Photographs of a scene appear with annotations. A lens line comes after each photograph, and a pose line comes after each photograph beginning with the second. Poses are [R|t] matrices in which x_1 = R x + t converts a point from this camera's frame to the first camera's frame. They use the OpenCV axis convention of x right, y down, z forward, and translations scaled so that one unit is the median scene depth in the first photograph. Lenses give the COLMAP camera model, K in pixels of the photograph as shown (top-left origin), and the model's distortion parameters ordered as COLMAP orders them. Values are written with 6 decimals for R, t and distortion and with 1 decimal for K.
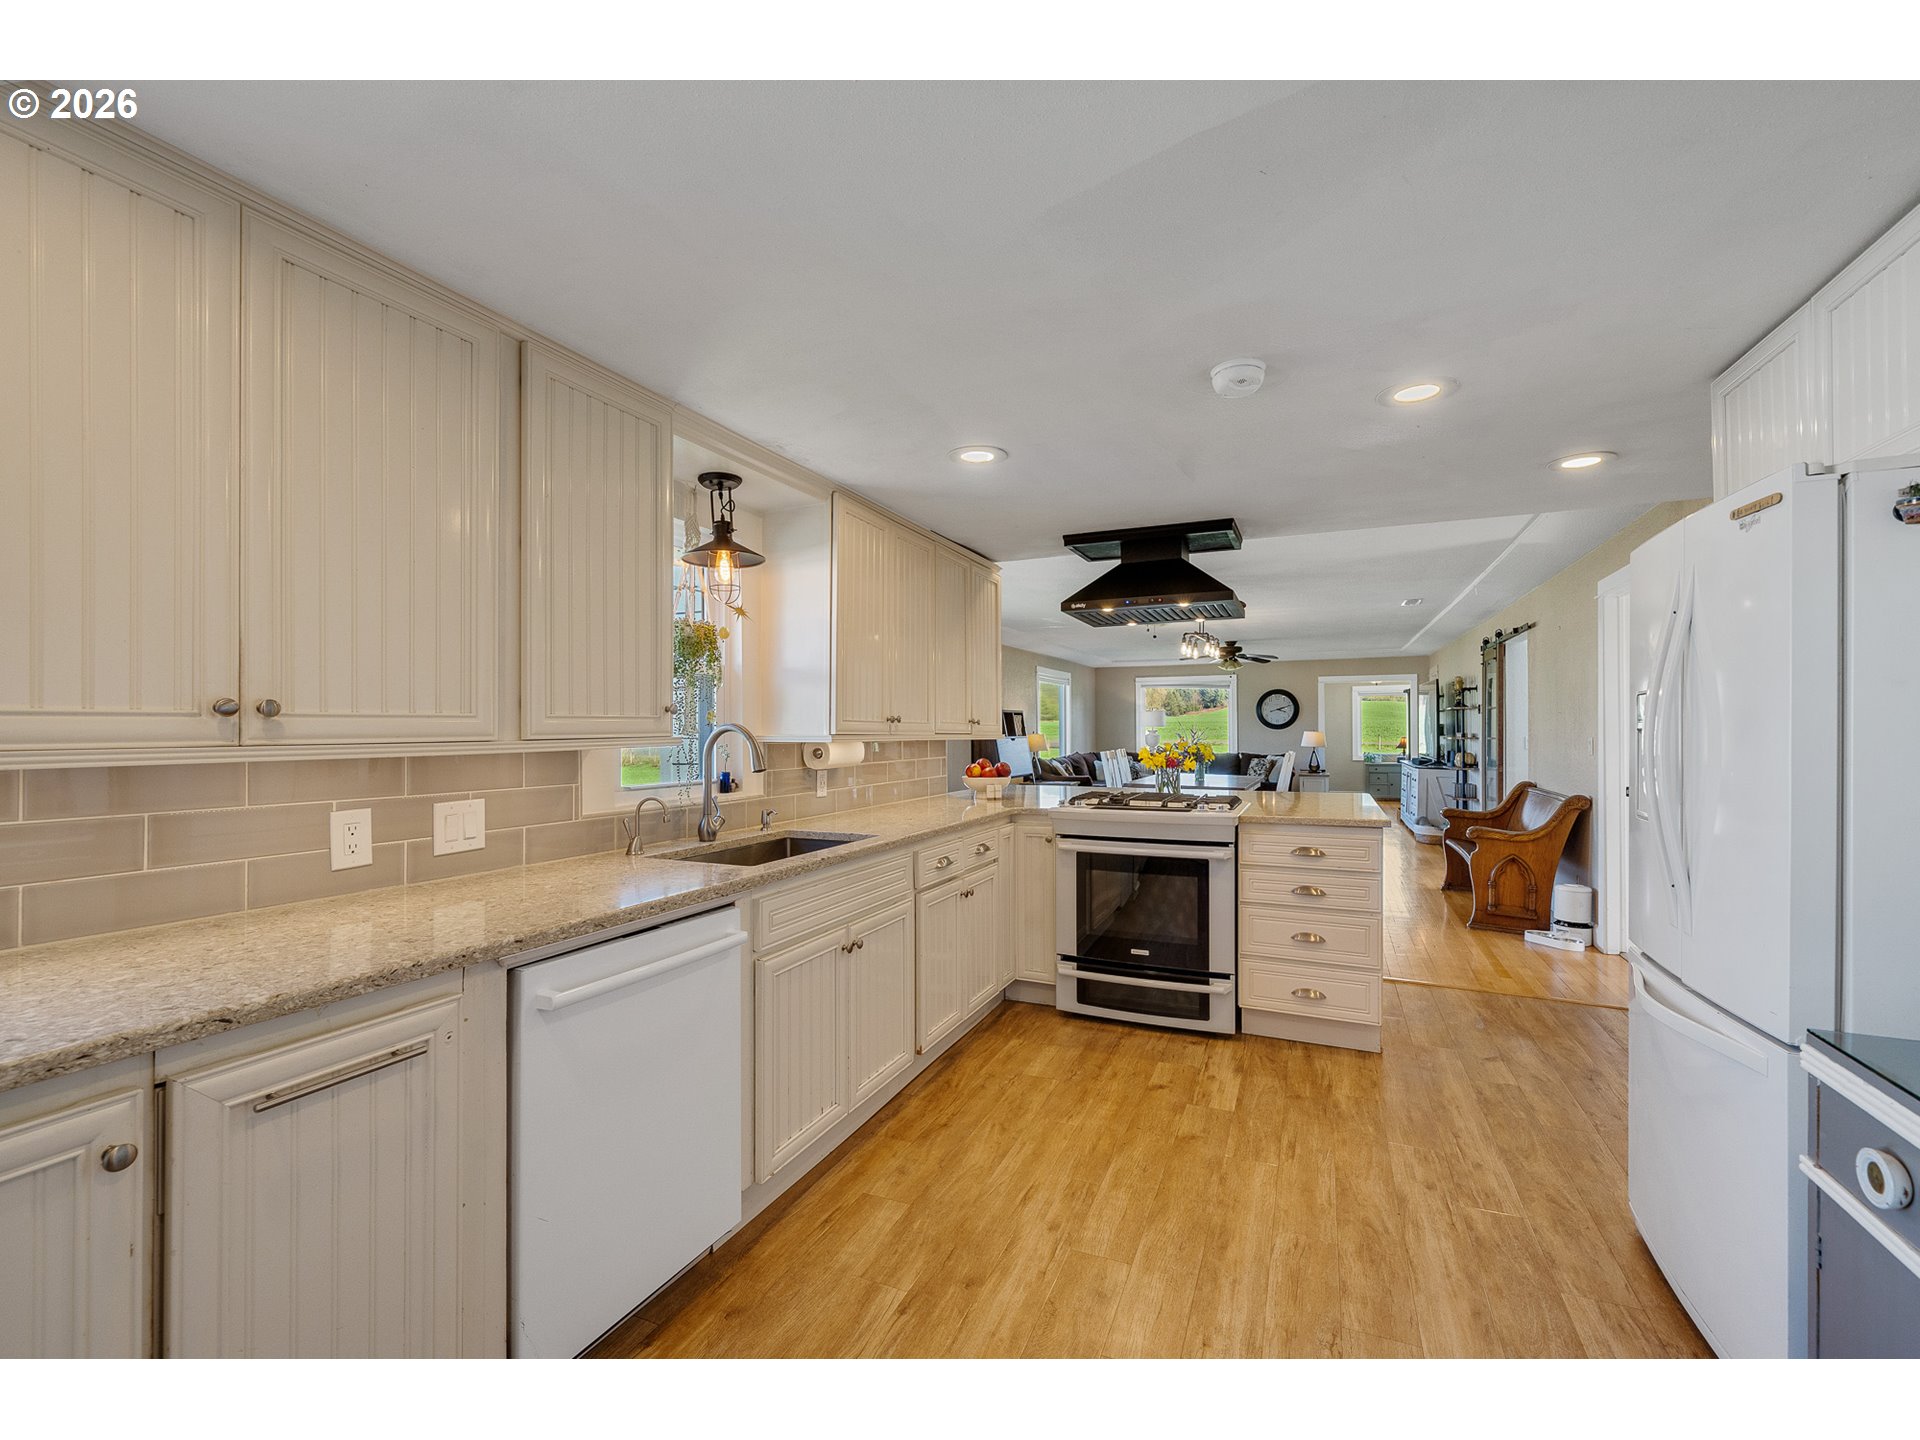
lens RADIAL K [[782.7, 0, 960.0], [0, 782.7, 720.0], [0, 0, 1]] dist [-0.010710, -0.000002]
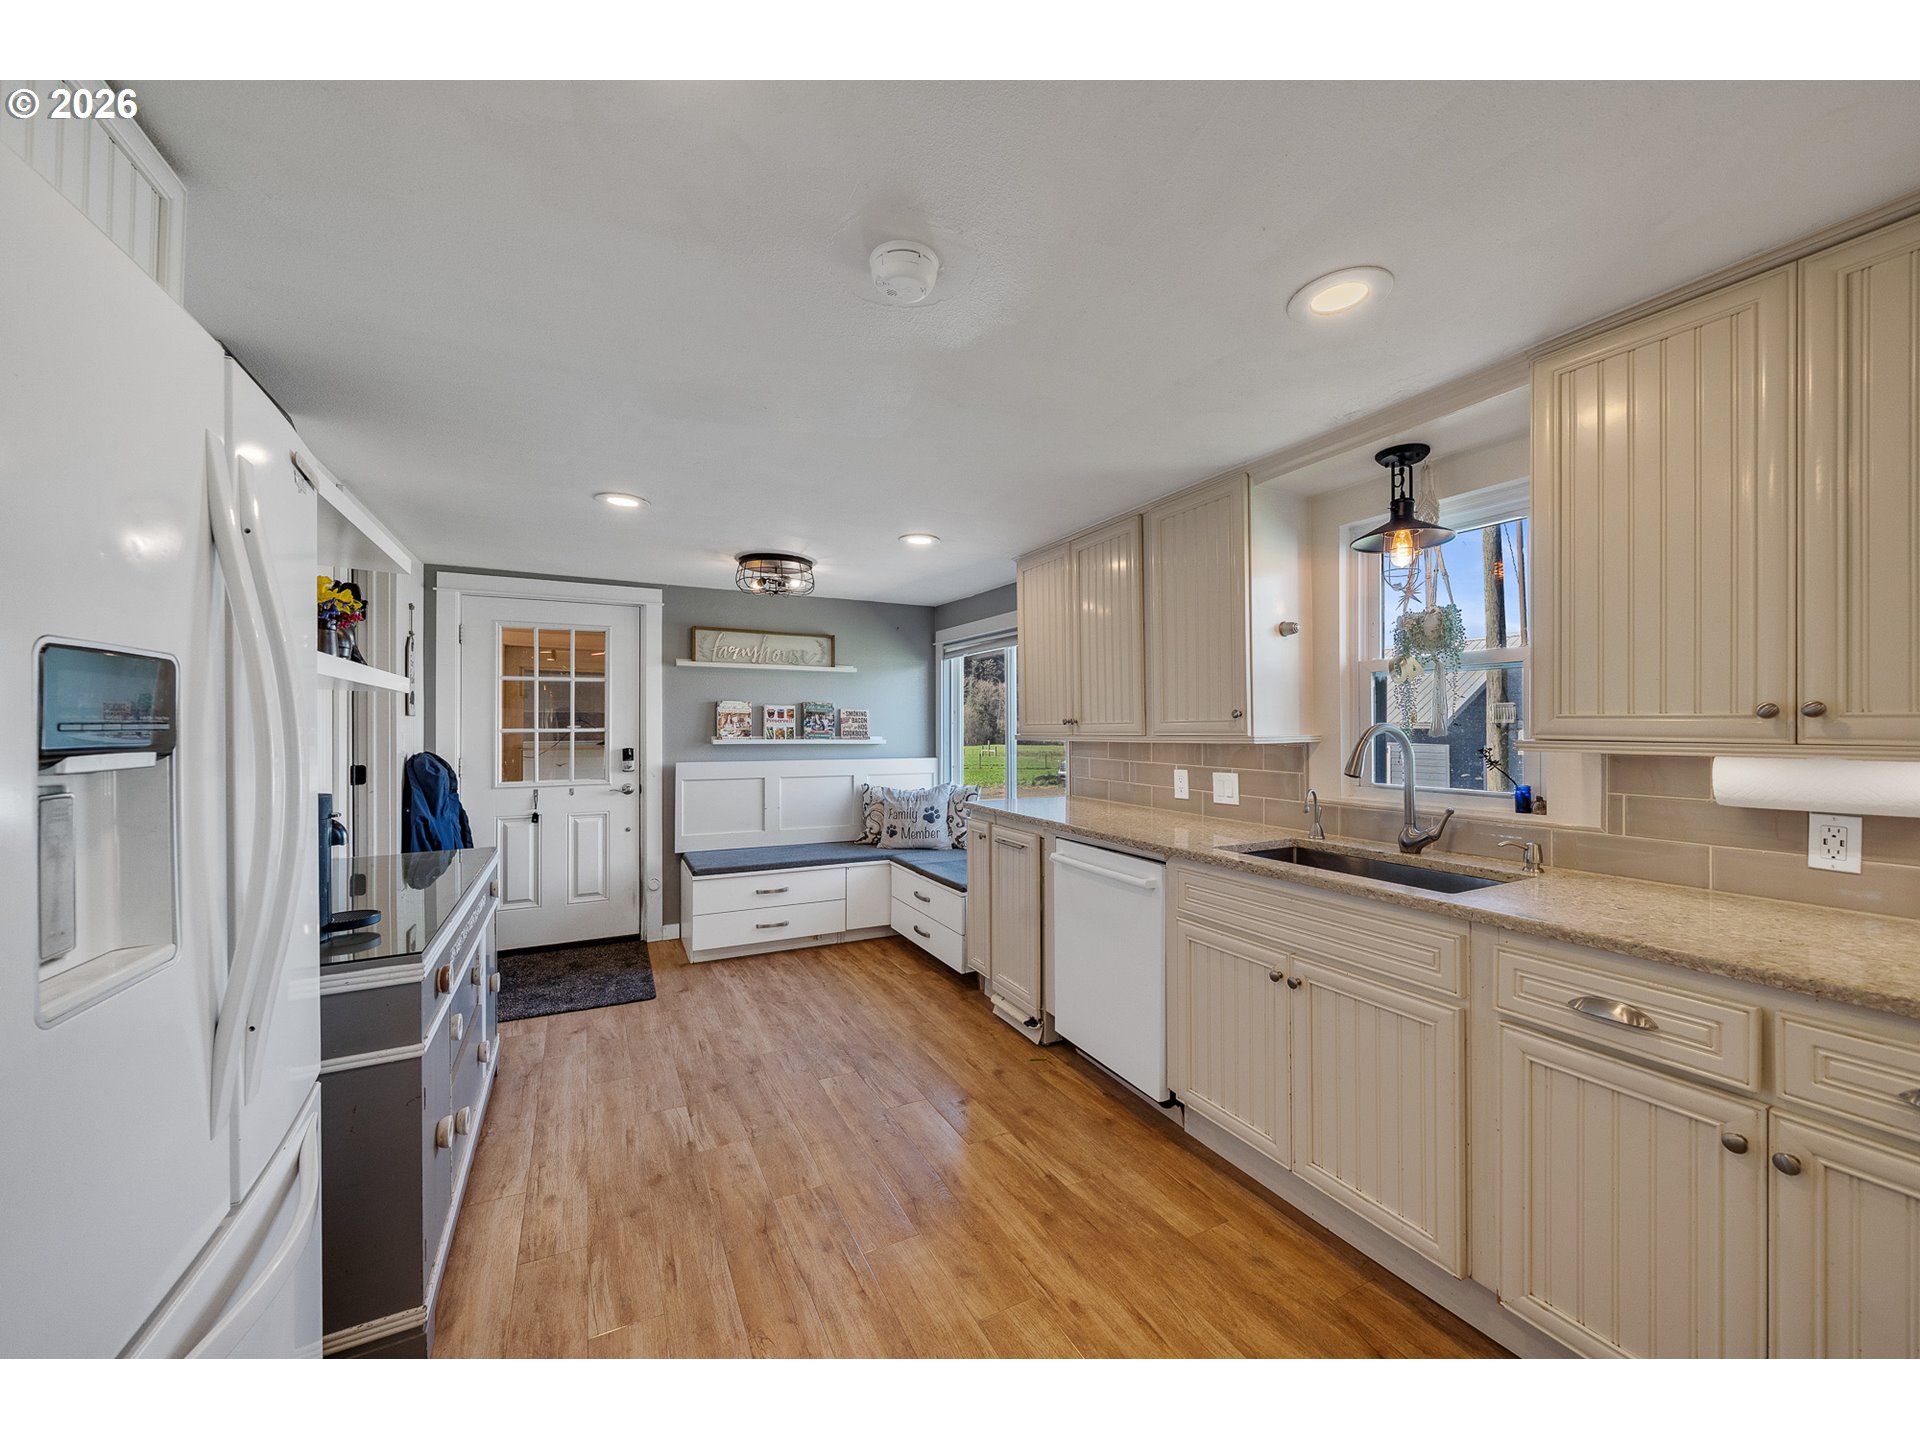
lens RADIAL K [[703.6, 0, 960.0], [0, 703.6, 720.0], [0, 0, 1]] dist [-0.034790, -0.000062]
pose [[-0.616816, -0.008874, -0.787057, 0.855077], [0.007472, 0.999825, -0.017129, 0.014063], [0.787072, -0.016446, -0.616642, 1.469707]]
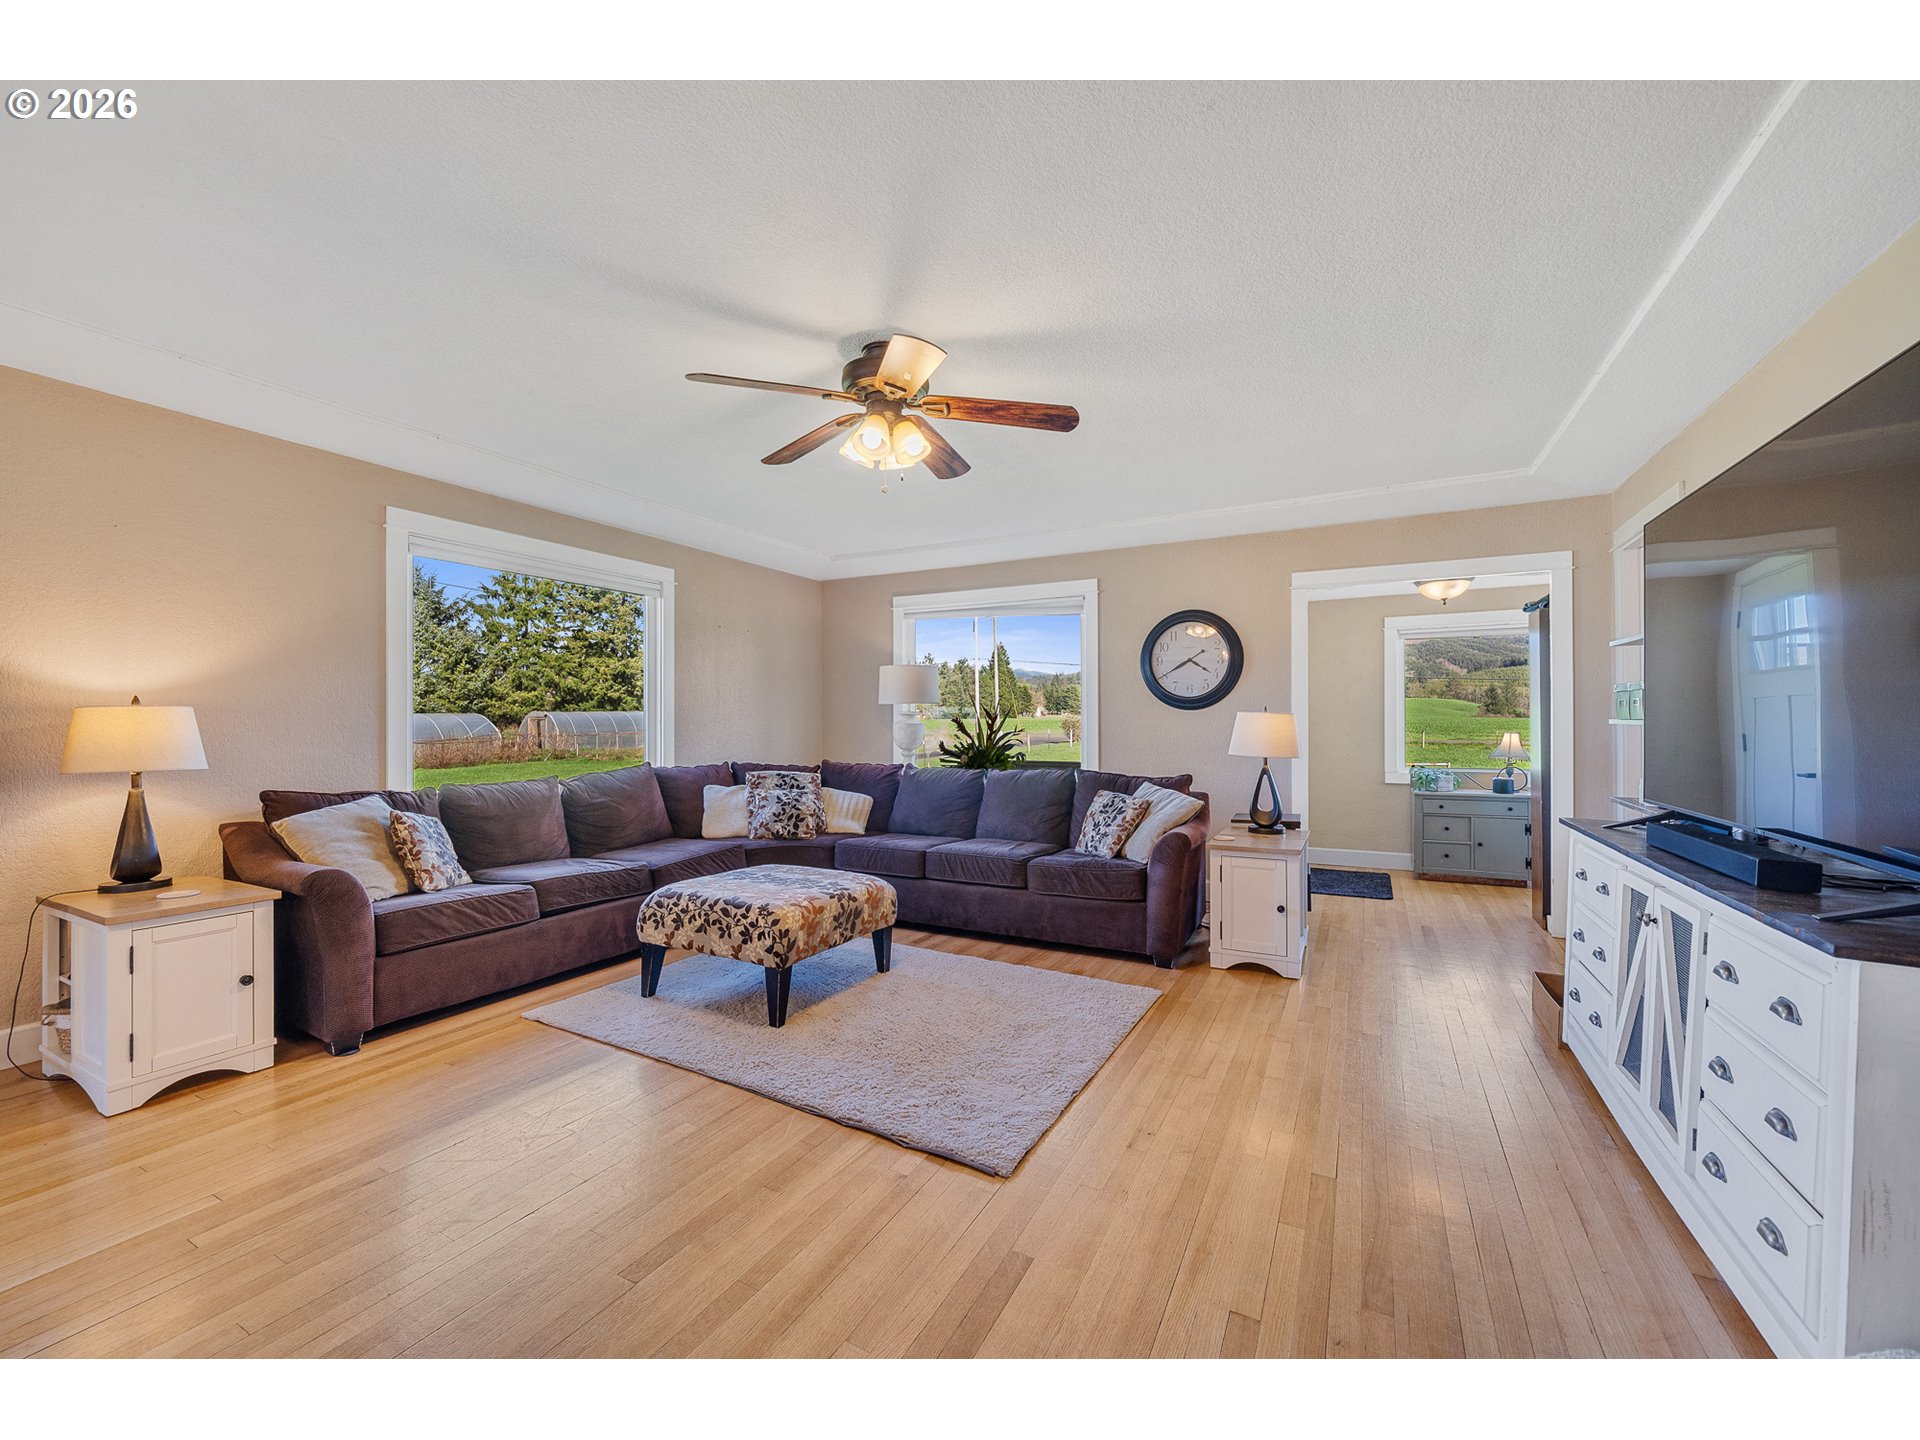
lens RADIAL K [[757.0, 0, 961.4], [0, 757.0, 731.7], [0, 0, 1]] dist [-0.001172, -0.000279]
pose [[0.998375, 0.003191, -0.056892, 0.020380], [-0.001908, 0.999743, 0.022601, 0.000940], [0.056949, -0.022456, 0.998124, 0.039593]]
